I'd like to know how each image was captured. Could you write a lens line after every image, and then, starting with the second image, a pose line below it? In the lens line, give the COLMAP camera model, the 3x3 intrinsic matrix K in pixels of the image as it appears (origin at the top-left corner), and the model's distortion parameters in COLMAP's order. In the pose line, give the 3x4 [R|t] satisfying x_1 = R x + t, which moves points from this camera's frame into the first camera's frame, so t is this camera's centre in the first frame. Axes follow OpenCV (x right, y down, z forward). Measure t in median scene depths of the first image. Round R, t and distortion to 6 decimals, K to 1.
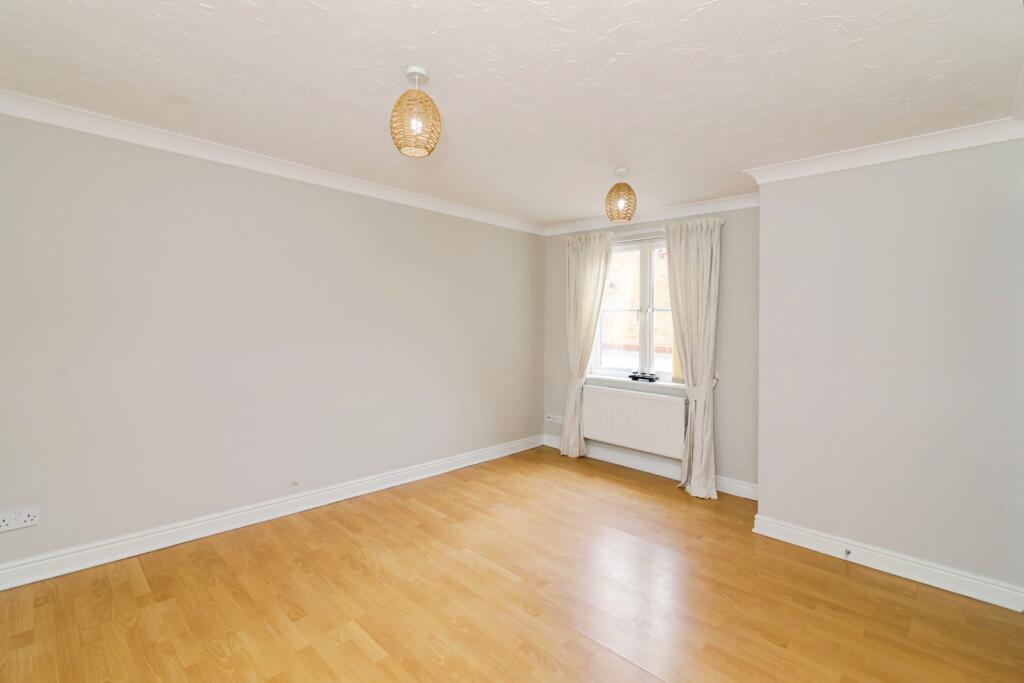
lens RADIAL K [[466.5, 0, 504.2], [0, 466.5, 320.1], [0, 0, 1]] dist [-0.000324, 0.000058]
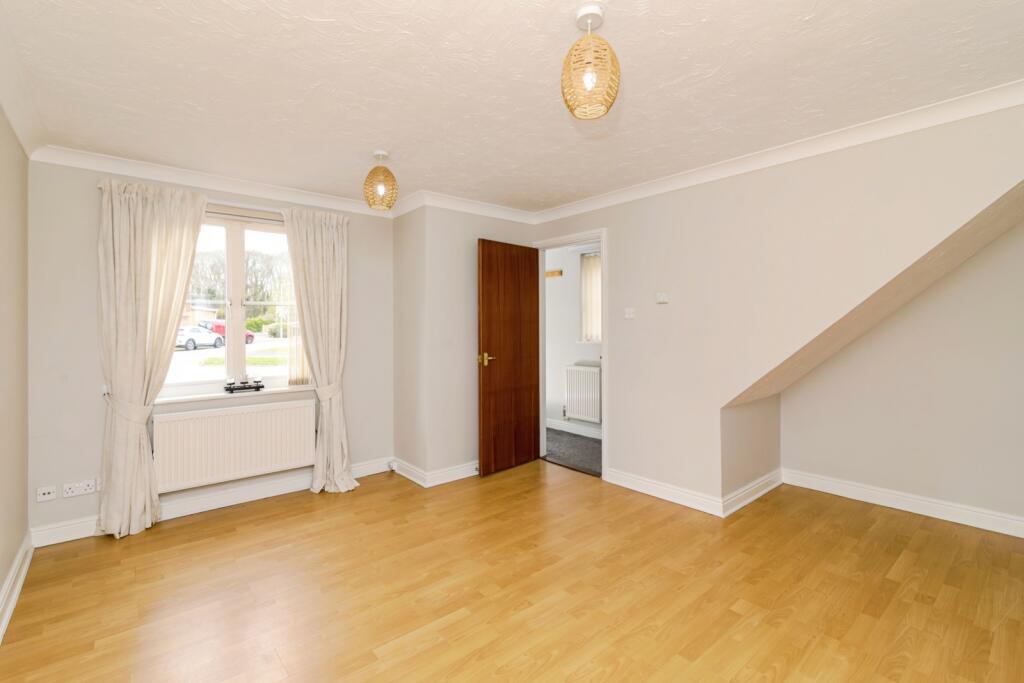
lens RADIAL K [[466.5, 0, 504.2], [0, 466.5, 320.1], [0, 0, 1]] dist [-0.000324, 0.000058]
pose [[0.091162, -0.006610, 0.995814, -0.505570], [0.004872, 0.999969, 0.006191, 0.002936], [-0.995824, 0.004287, 0.091191, 0.512011]]
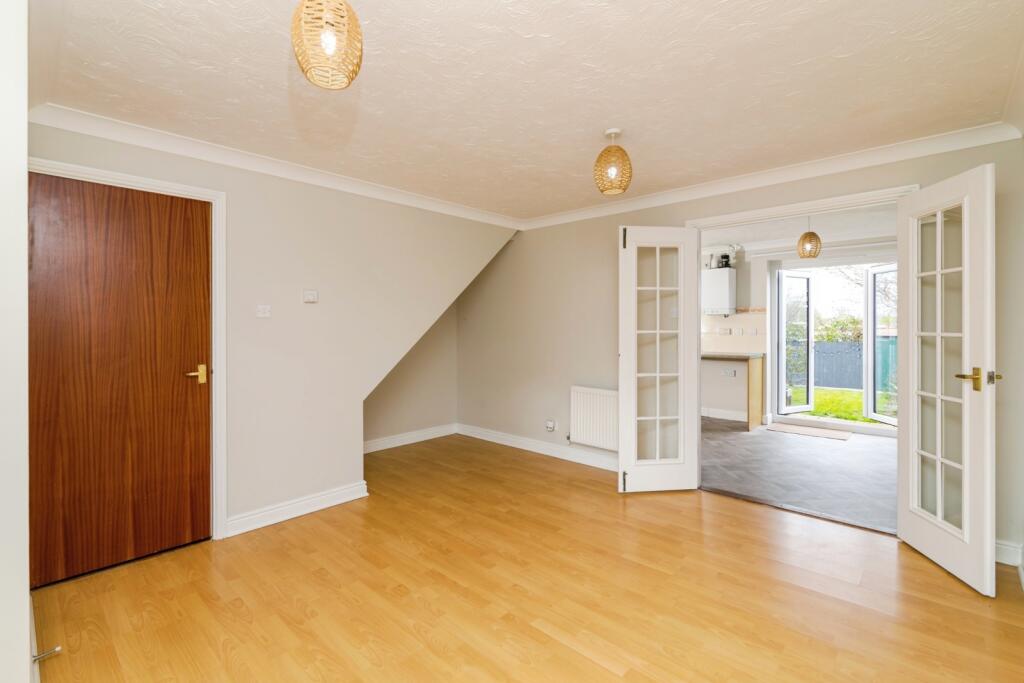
lens RADIAL K [[459.9, 0, 513.0], [0, 459.9, 325.2], [0, 0, 1]] dist [-0.016385, -0.000007]
pose [[-0.998918, -0.018757, -0.042565, 0.069695], [-0.018614, 0.999820, -0.003746, 0.013527], [0.042627, -0.002950, -0.999087, 1.106552]]
